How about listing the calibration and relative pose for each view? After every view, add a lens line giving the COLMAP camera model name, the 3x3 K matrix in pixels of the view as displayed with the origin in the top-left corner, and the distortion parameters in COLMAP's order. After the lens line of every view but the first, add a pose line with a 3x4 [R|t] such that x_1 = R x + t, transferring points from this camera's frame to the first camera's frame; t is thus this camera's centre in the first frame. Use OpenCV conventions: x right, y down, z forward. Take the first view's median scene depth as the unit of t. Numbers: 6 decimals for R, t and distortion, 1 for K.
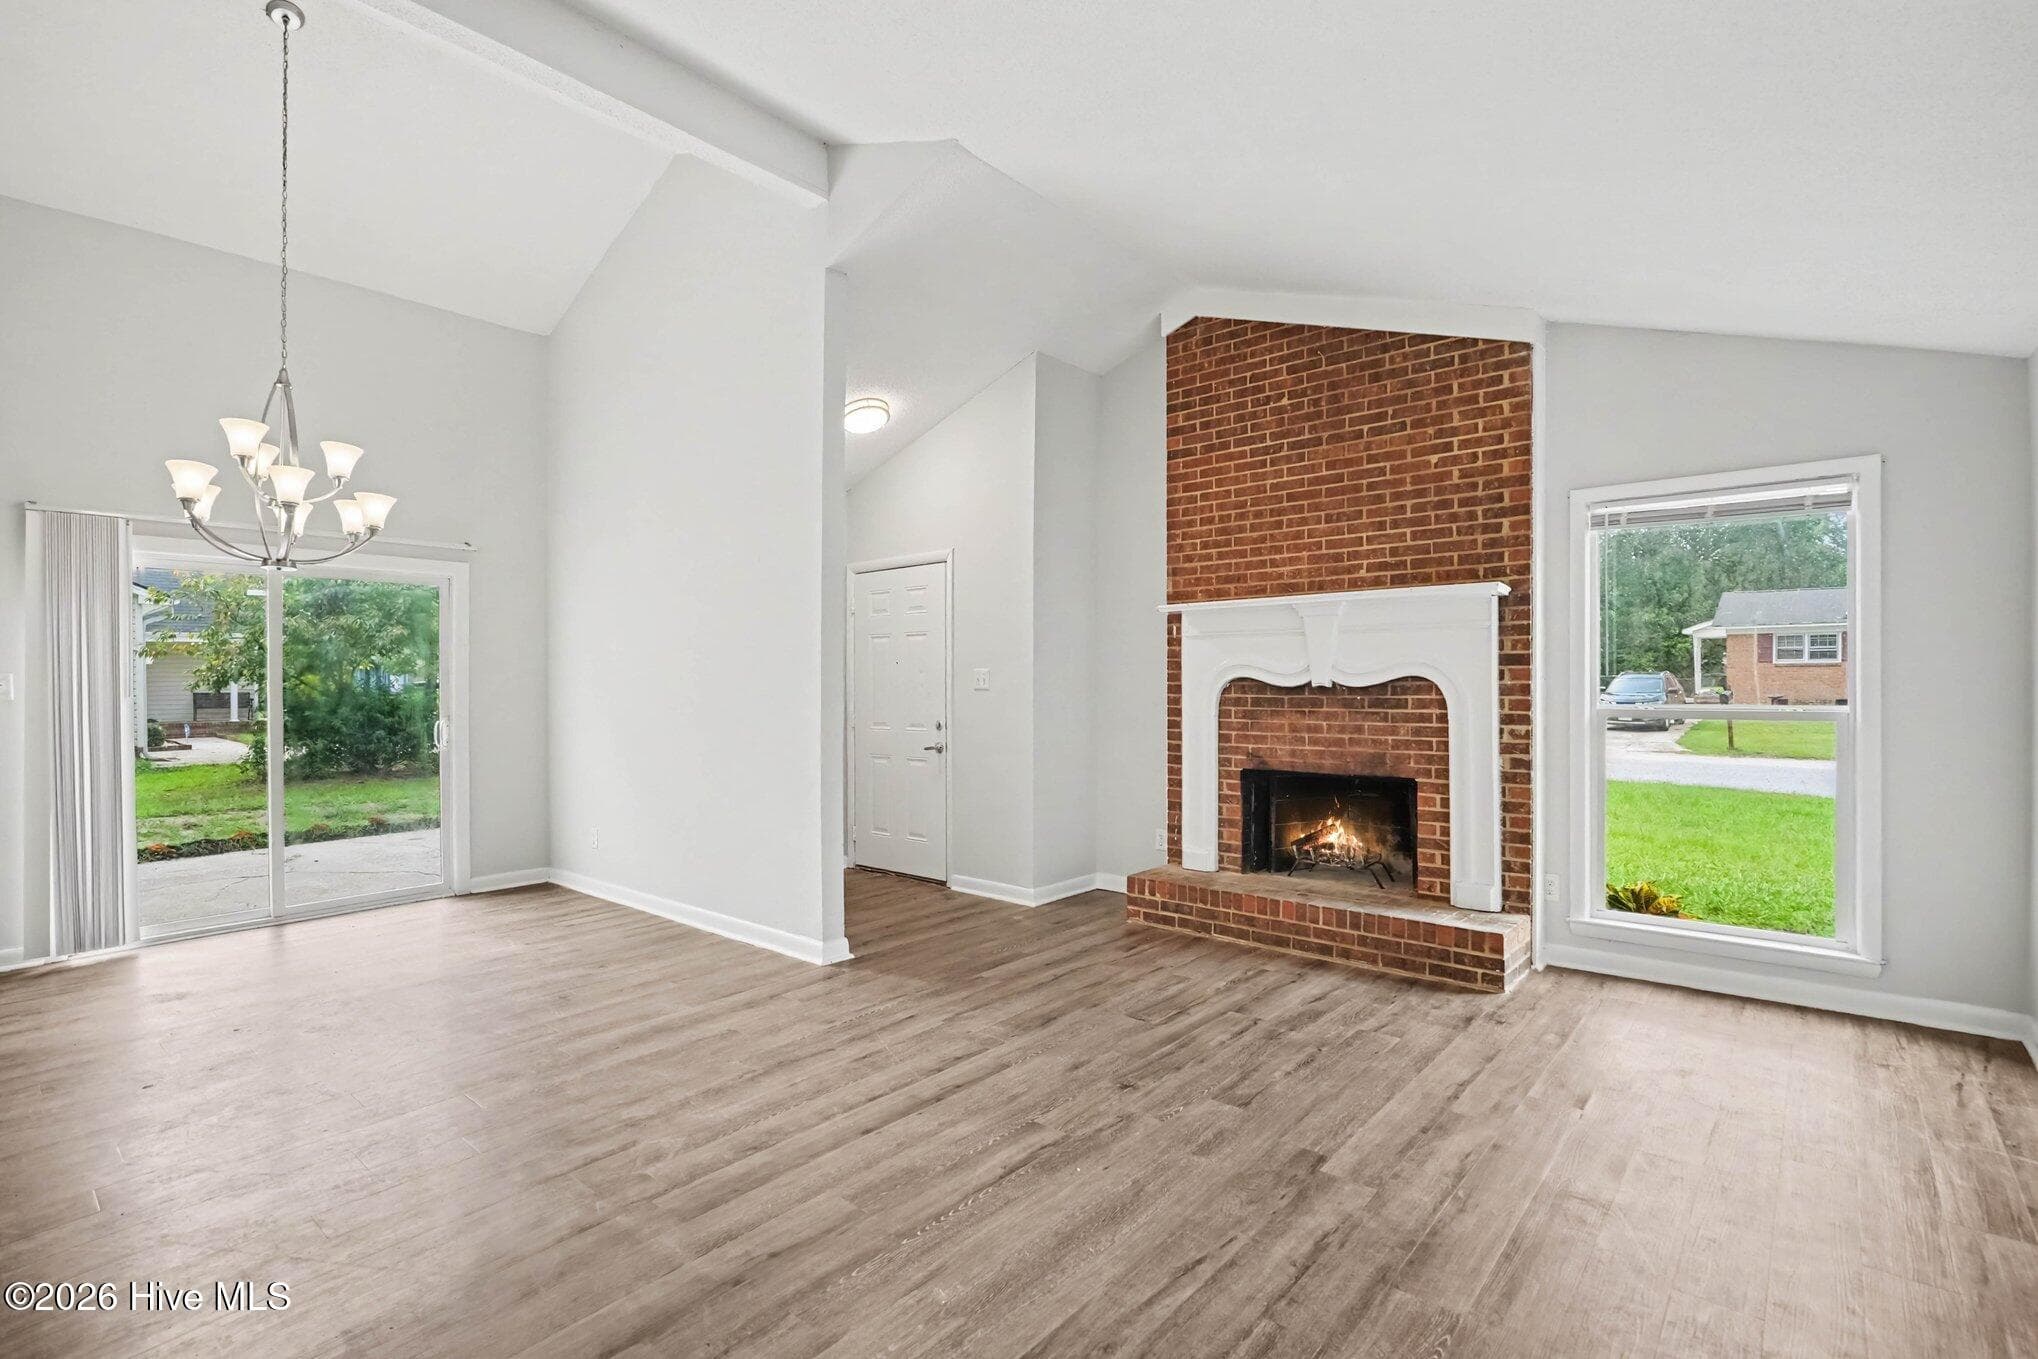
lens RADIAL K [[979.7, 0, 1019.0], [0, 979.7, 679.5], [0, 0, 1]] dist [0.000109, -0.000837]
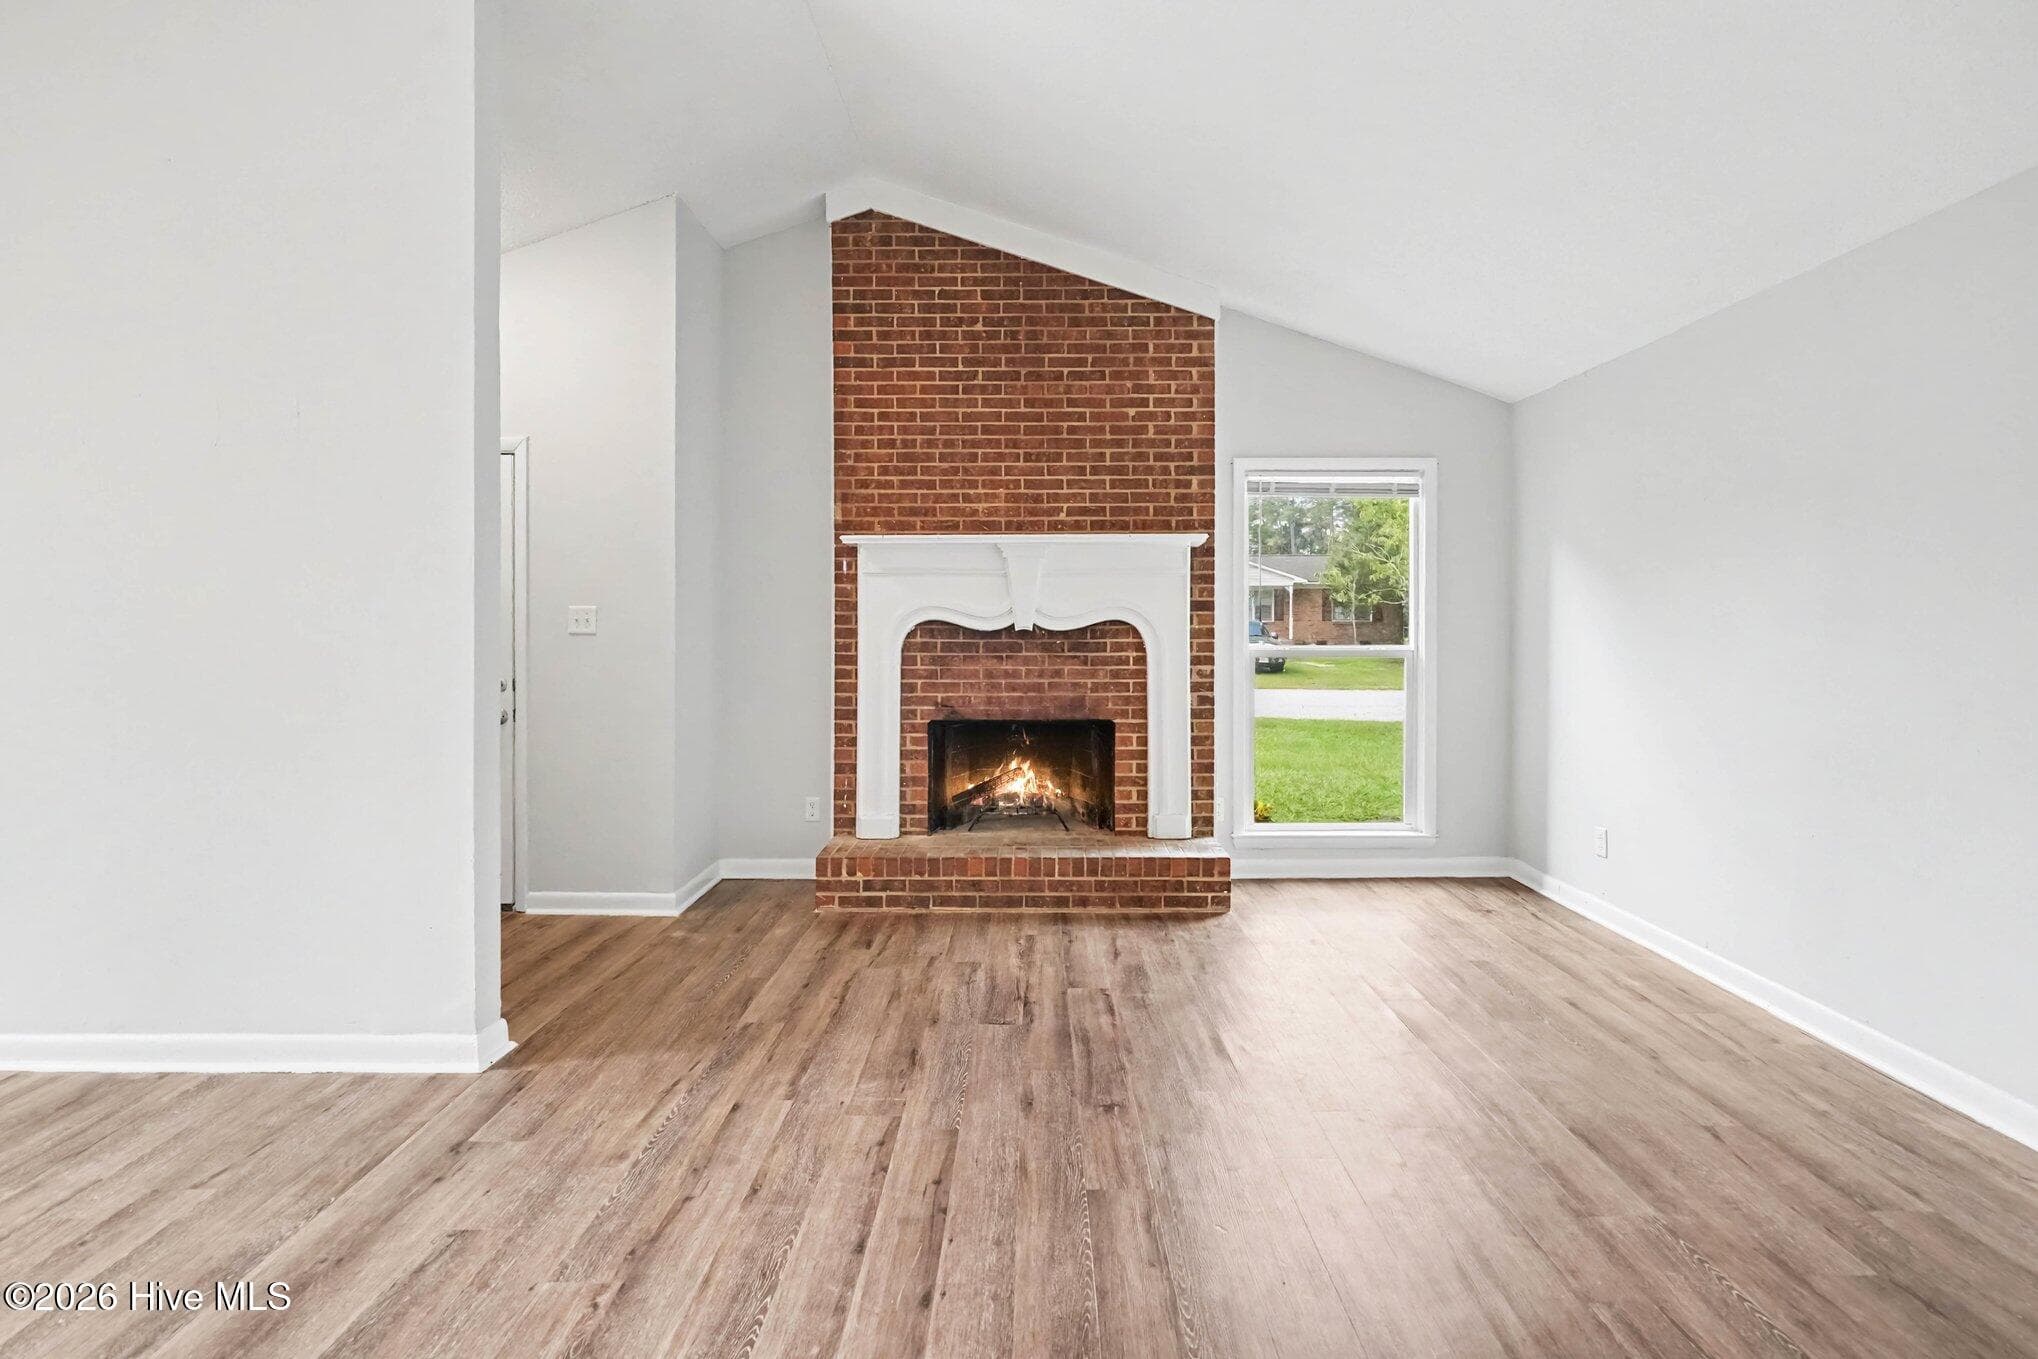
lens RADIAL K [[974.4, 0, 1051.5], [0, 974.4, 628.7], [0, 0, 1]] dist [-0.000546, -0.000464]
pose [[0.751322, 0.002172, 0.659933, -0.318786], [-0.005389, 0.999981, 0.002845, 0.002771], [-0.659914, -0.005694, 0.751319, 0.272363]]
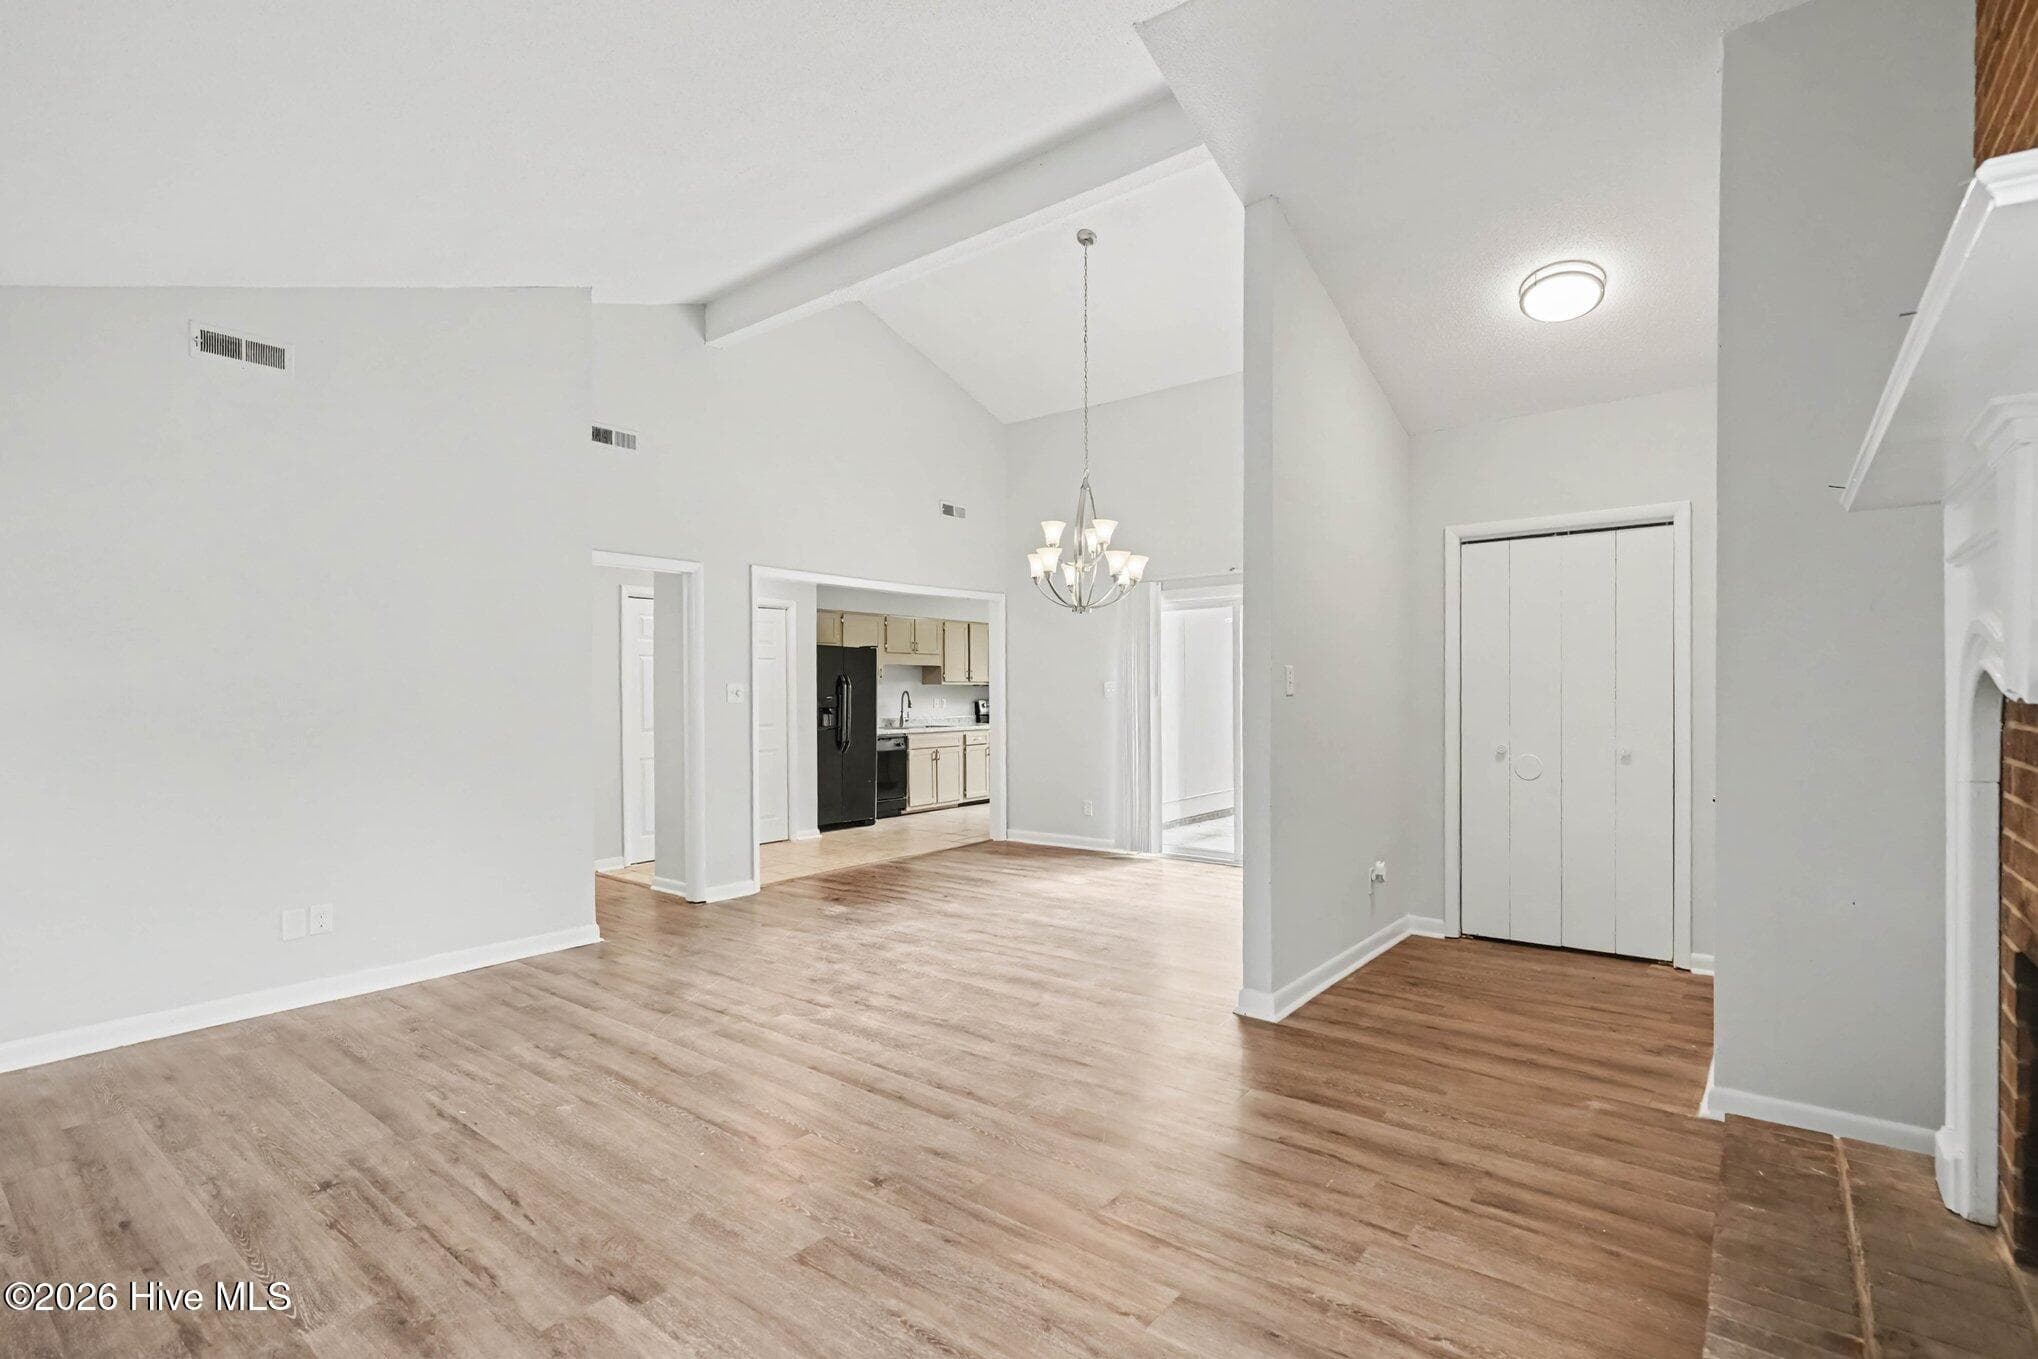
lens RADIAL K [[953.2, 0, 974.4], [0, 953.2, 680.4], [0, 0, 1]] dist [-0.002453, -0.001146]
pose [[0.006152, -0.003038, -0.999976, 0.612217], [0.011138, 0.999934, -0.002970, -0.004041], [0.999919, -0.011119, 0.006185, 0.721513]]
